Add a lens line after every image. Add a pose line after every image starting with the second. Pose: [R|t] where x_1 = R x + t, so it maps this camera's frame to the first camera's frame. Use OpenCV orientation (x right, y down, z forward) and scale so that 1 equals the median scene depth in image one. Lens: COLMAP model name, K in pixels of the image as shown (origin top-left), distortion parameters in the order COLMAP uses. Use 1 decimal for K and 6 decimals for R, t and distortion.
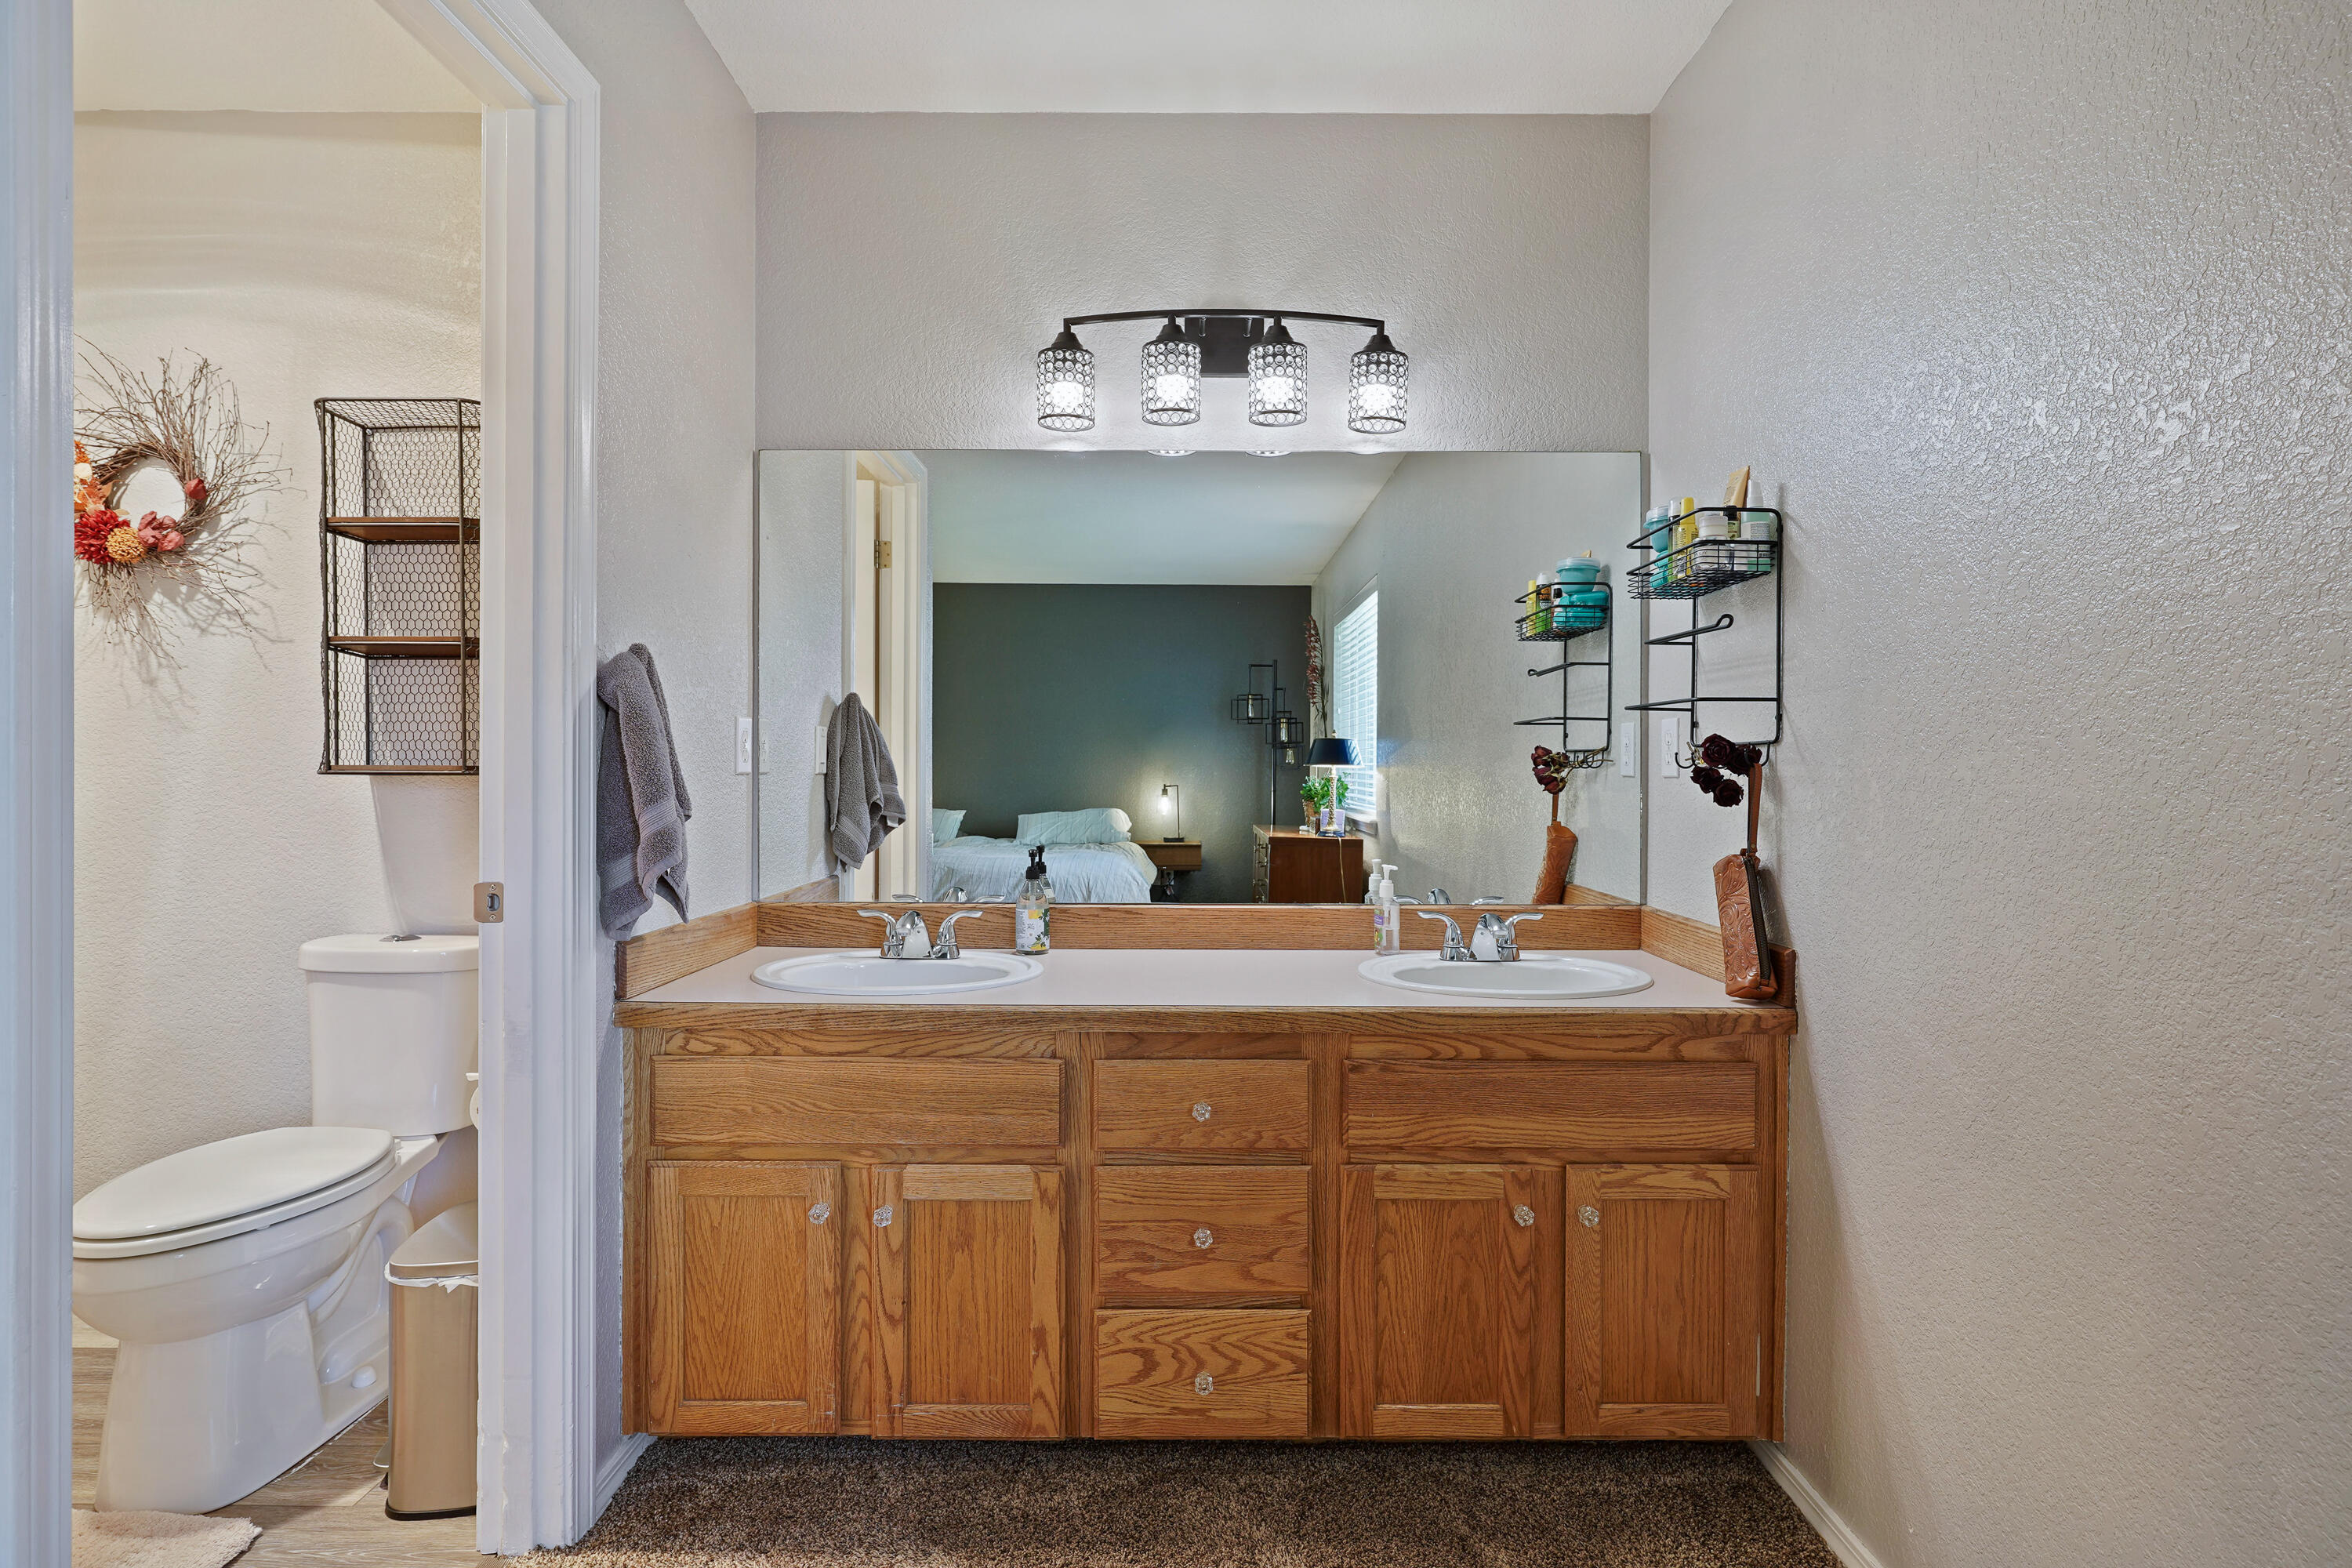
lens RADIAL K [[1127.7, 0, 1176.3], [0, 1127.7, 777.1], [0, 0, 1]] dist [-0.003329, 0.000591]
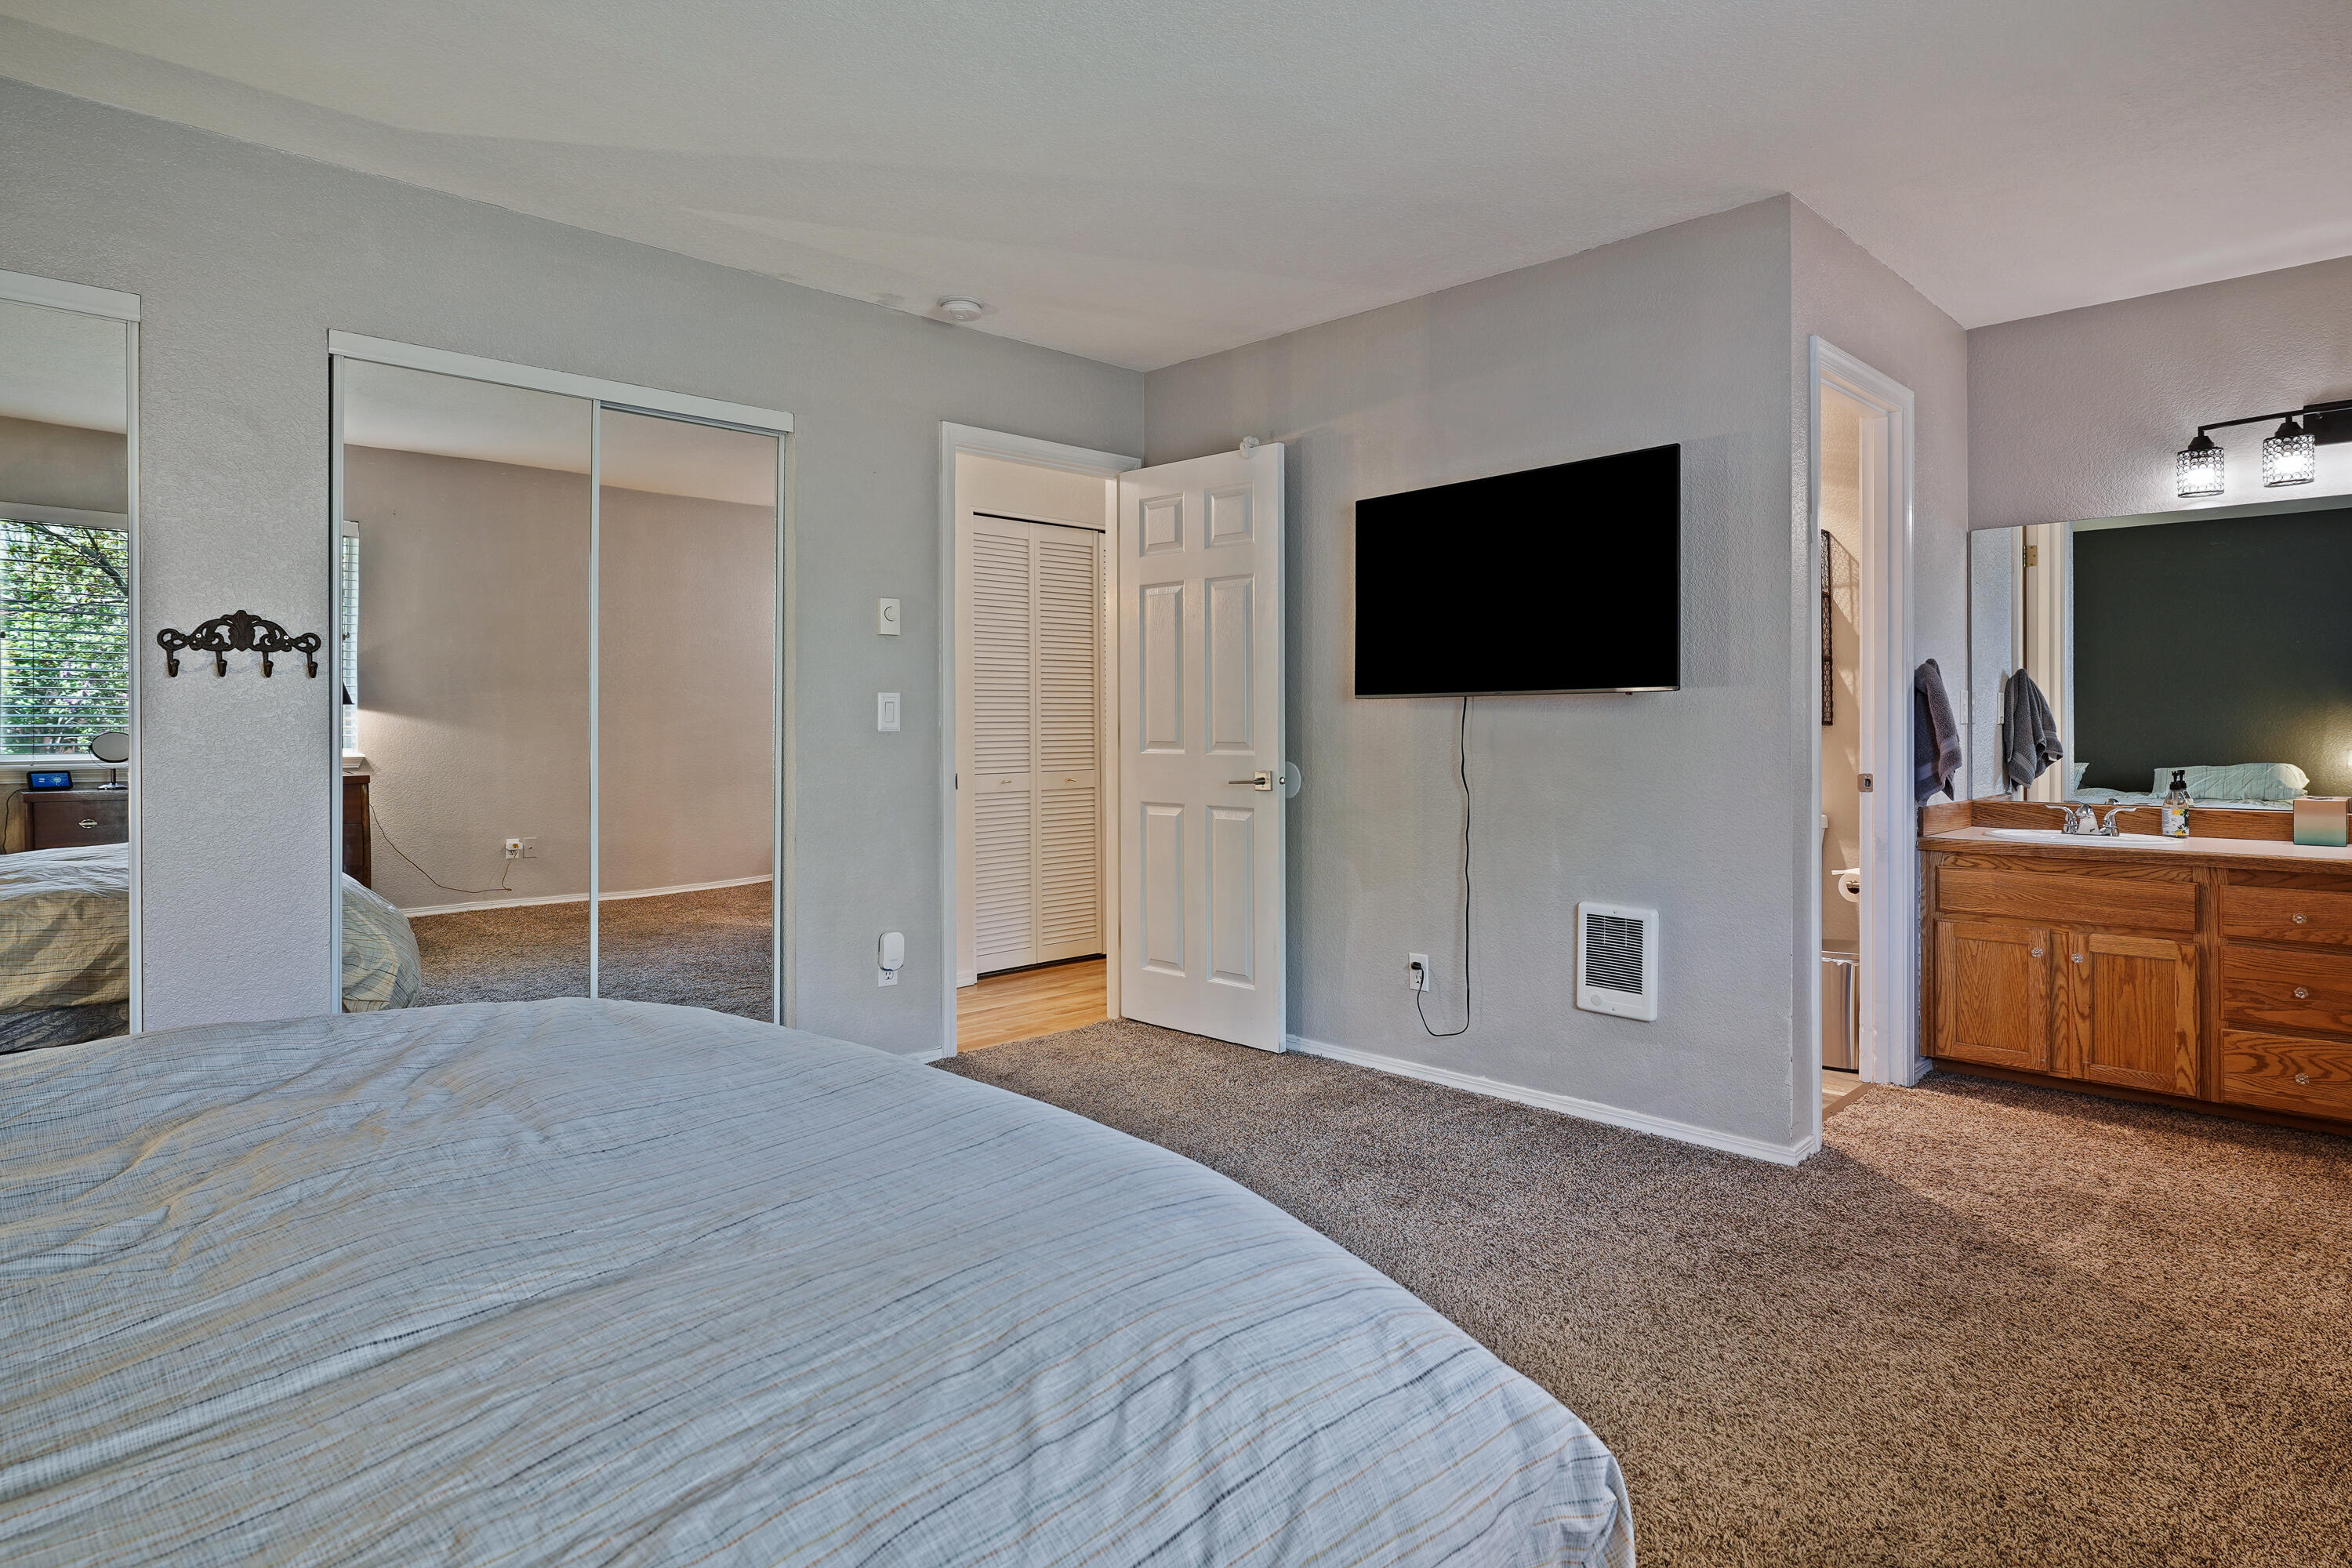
lens RADIAL K [[1304.2, 0, 1178.6], [0, 1304.2, 735.9], [0, 0, 1]] dist [-0.005485, 0.001276]
pose [[0.712198, -0.003948, -0.701968, 0.193013], [0.003594, 0.999992, -0.001978, 0.018895], [0.701969, -0.001114, 0.712206, -1.566397]]
